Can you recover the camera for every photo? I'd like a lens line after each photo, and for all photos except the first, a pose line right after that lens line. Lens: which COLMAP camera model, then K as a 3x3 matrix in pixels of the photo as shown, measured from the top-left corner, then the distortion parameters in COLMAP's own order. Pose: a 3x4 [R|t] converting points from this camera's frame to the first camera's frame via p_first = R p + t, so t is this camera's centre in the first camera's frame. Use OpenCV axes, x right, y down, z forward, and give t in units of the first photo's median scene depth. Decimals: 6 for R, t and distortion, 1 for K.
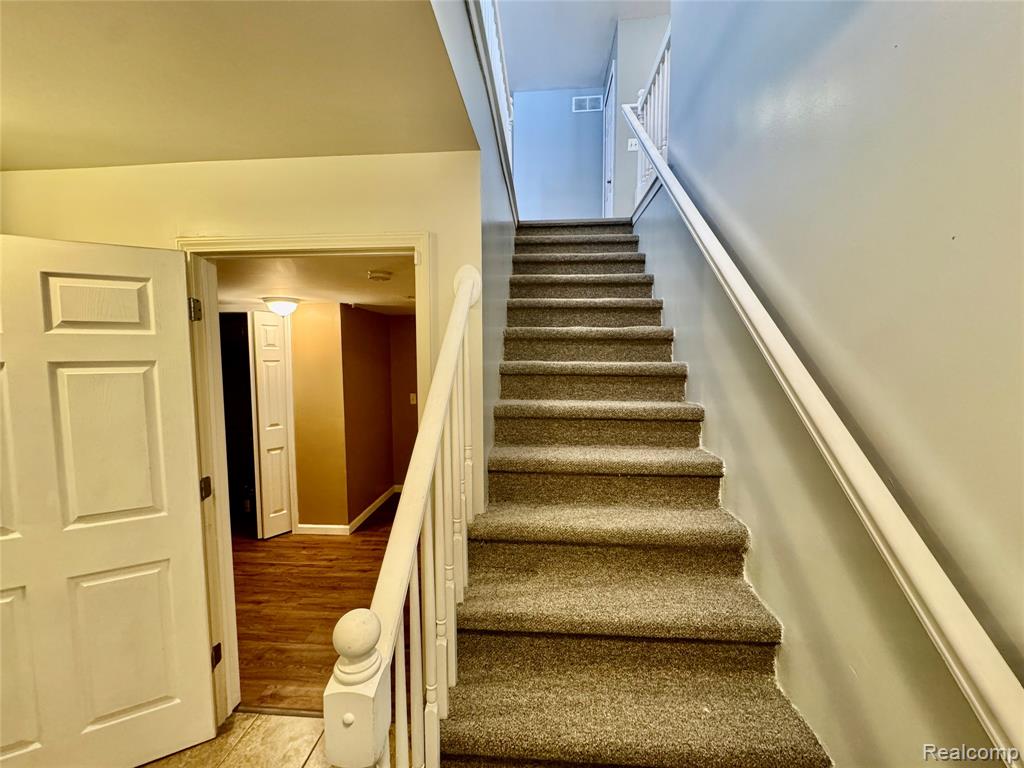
lens RADIAL K [[410.3, 0, 510.7], [0, 410.3, 383.8], [0, 0, 1]] dist [0.000236, 0.000009]
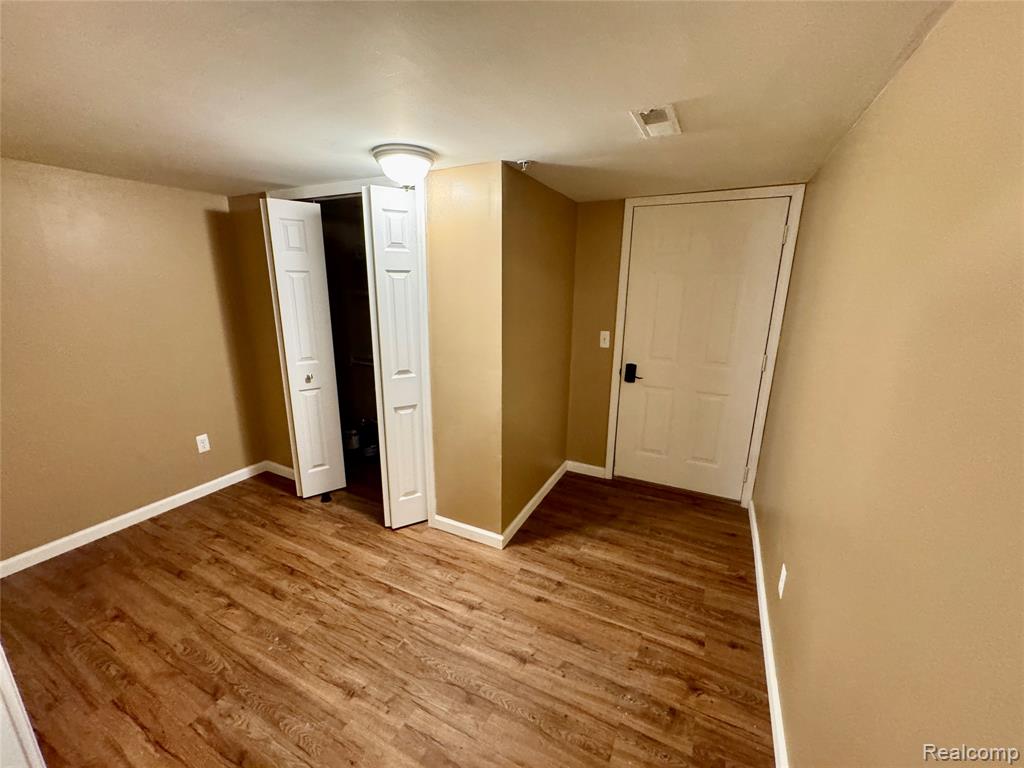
lens RADIAL K [[410.3, 0, 510.7], [0, 410.3, 383.8], [0, 0, 1]] dist [0.000236, 0.000009]
pose [[0.926752, 0.103670, -0.361087, -0.178488], [-0.039981, 0.982929, 0.179589, -0.005984], [0.373540, -0.151998, 0.915076, 0.463098]]
